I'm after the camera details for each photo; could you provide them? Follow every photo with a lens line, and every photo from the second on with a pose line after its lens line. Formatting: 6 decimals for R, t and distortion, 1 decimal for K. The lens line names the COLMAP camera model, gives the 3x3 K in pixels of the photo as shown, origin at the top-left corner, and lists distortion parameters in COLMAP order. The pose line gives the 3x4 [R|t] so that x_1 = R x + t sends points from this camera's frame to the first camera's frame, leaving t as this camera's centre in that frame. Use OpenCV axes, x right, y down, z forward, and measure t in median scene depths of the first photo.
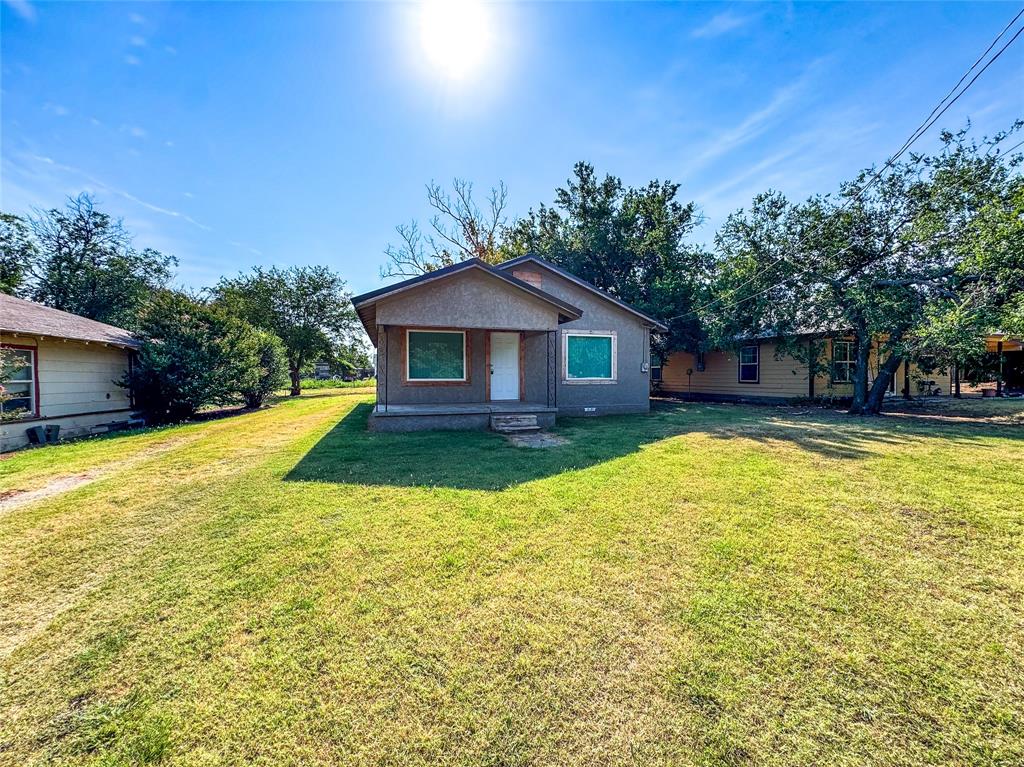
lens RADIAL K [[411.5, 0, 513.9], [0, 411.5, 383.6], [0, 0, 1]] dist [0.001003, 0.000397]
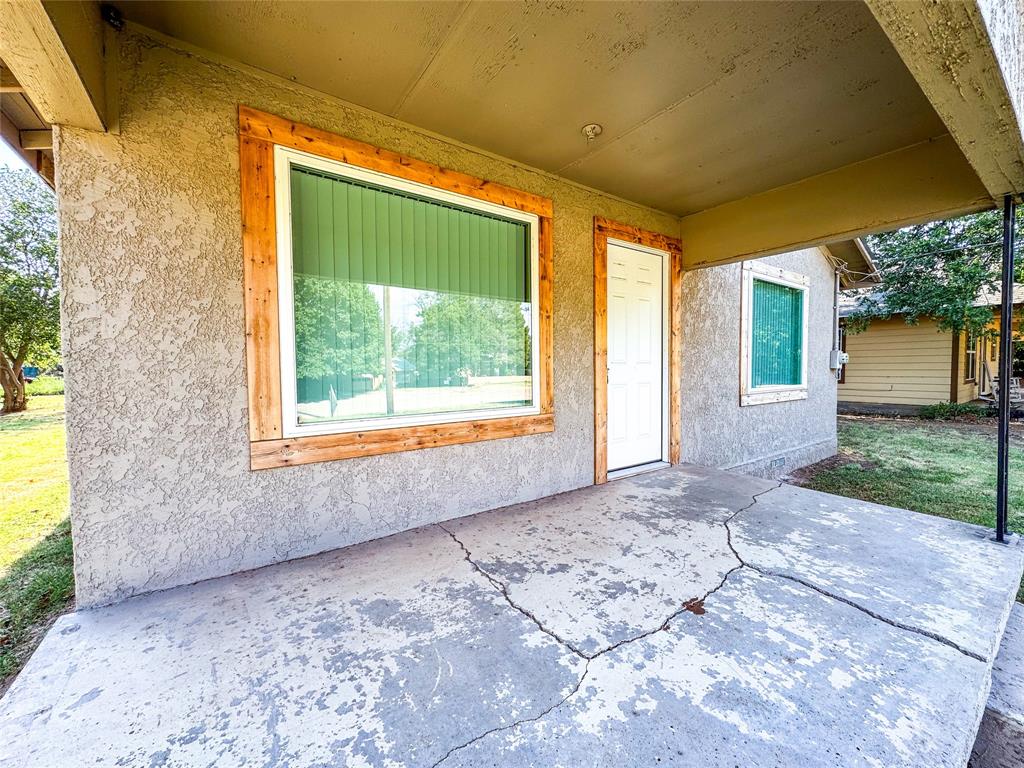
lens RADIAL K [[402.3, 0, 512.0], [0, 402.3, 384.0], [0, 0, 1]] dist [0.000645, 0.000047]
pose [[0.952959, -0.018911, 0.302508, -0.198911], [0.011678, 0.999601, 0.025700, -0.030555], [-0.302874, -0.020959, 0.952800, 0.734591]]
